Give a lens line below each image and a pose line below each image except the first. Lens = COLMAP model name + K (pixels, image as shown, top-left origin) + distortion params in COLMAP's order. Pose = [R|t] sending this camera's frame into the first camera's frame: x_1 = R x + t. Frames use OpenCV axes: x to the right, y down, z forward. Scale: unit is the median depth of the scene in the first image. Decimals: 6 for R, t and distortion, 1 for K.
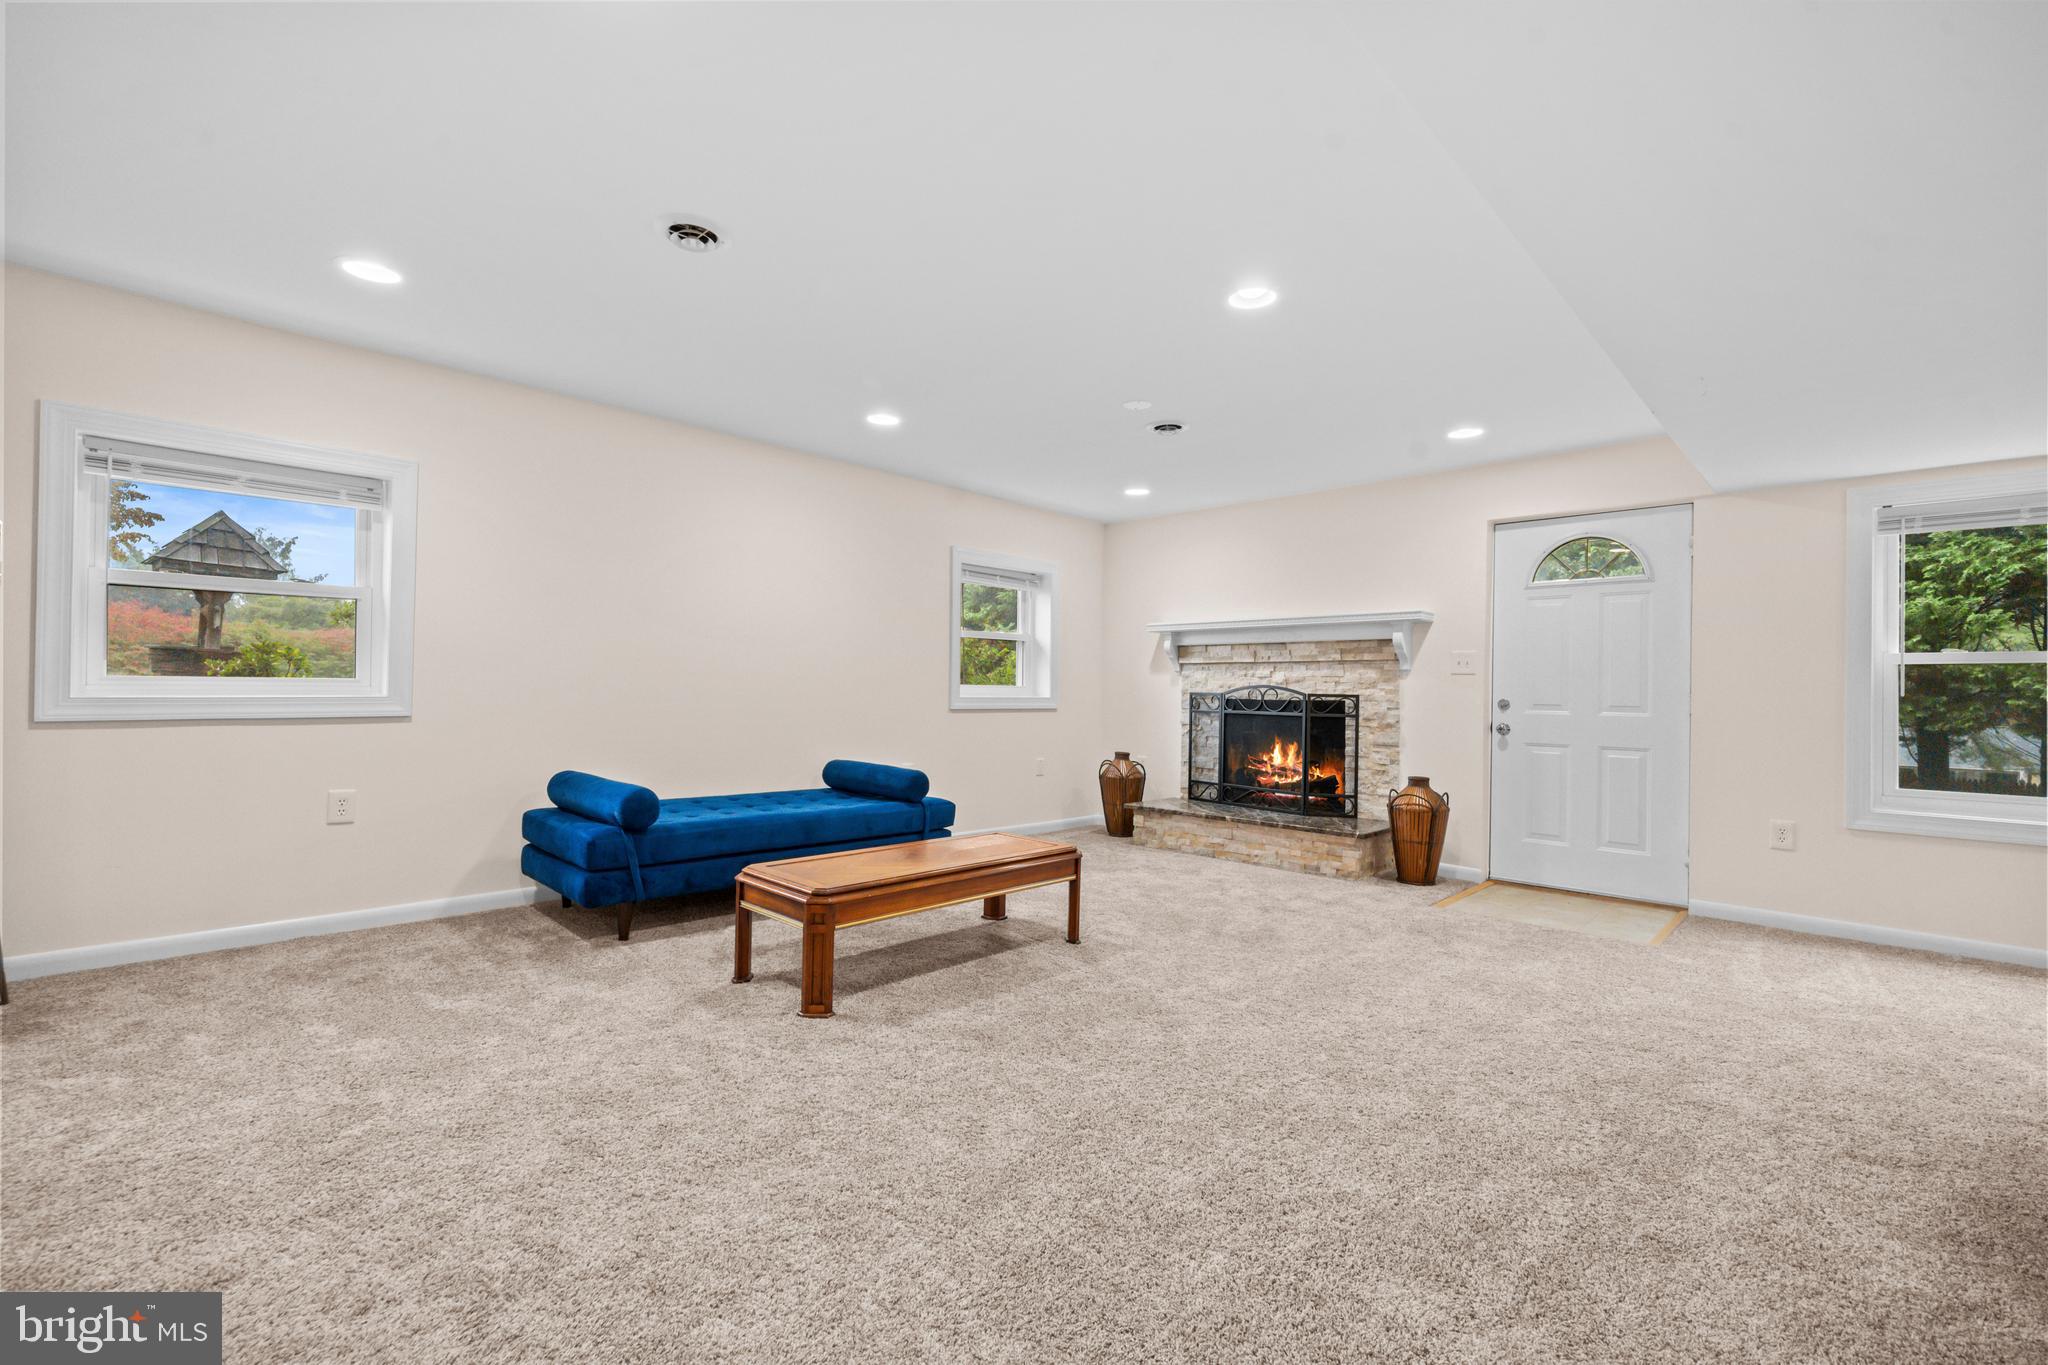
lens RADIAL K [[883.3, 0, 1025.8], [0, 883.3, 693.4], [0, 0, 1]] dist [-0.000191, -0.000051]
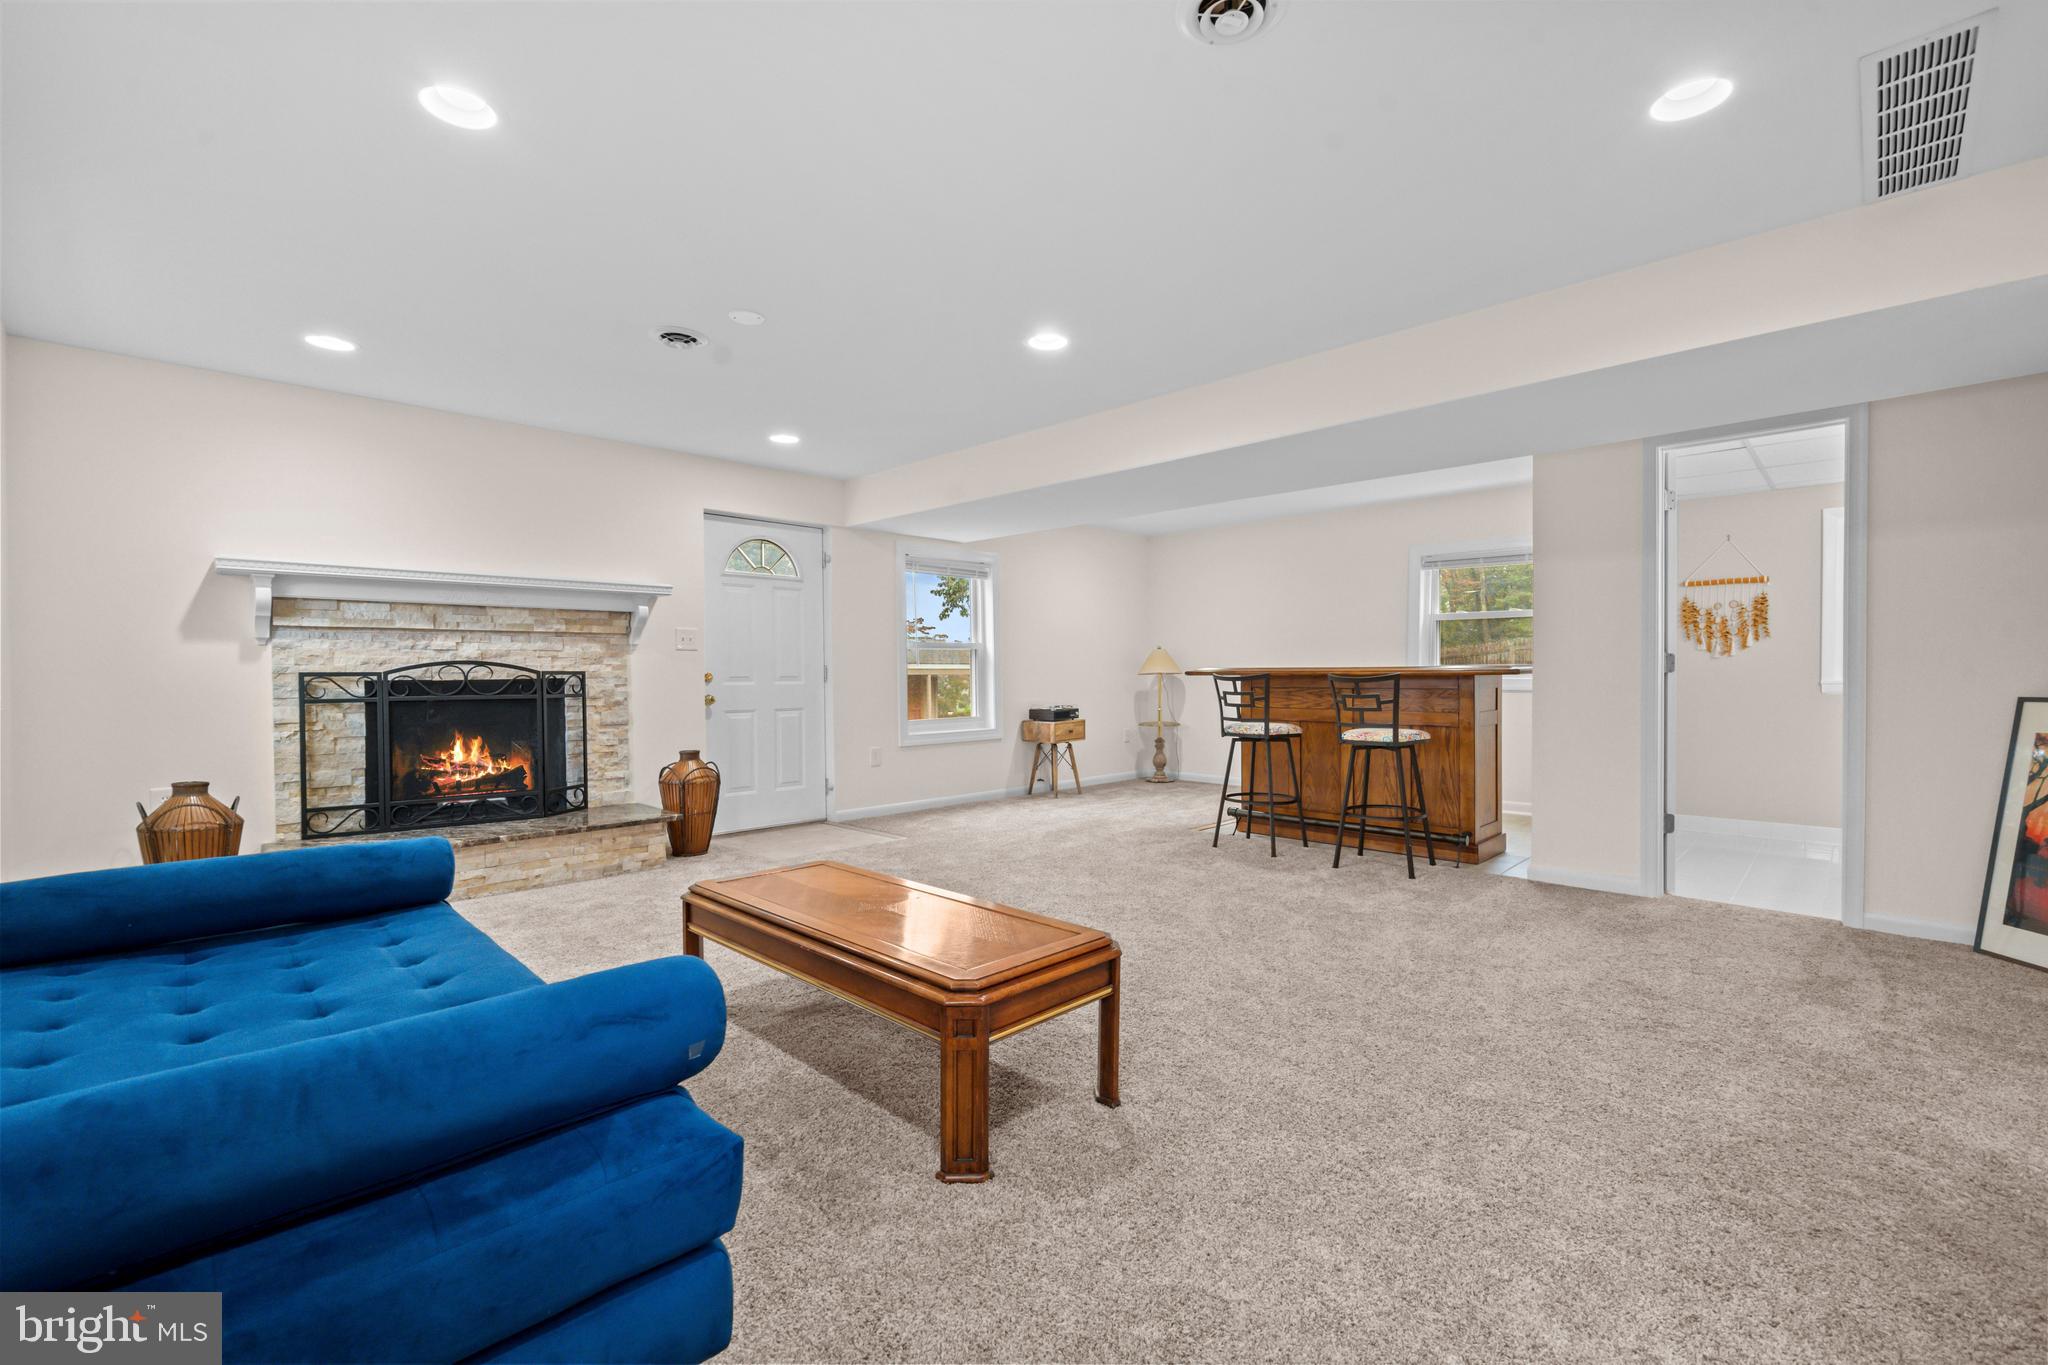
lens RADIAL K [[883.3, 0, 1025.8], [0, 883.3, 693.4], [0, 0, 1]] dist [-0.000191, -0.000051]
pose [[0.004746, -0.042156, 0.999100, -0.507513], [0.005804, 0.999095, 0.042128, -0.010972], [-0.999972, 0.005599, 0.004987, 0.538772]]
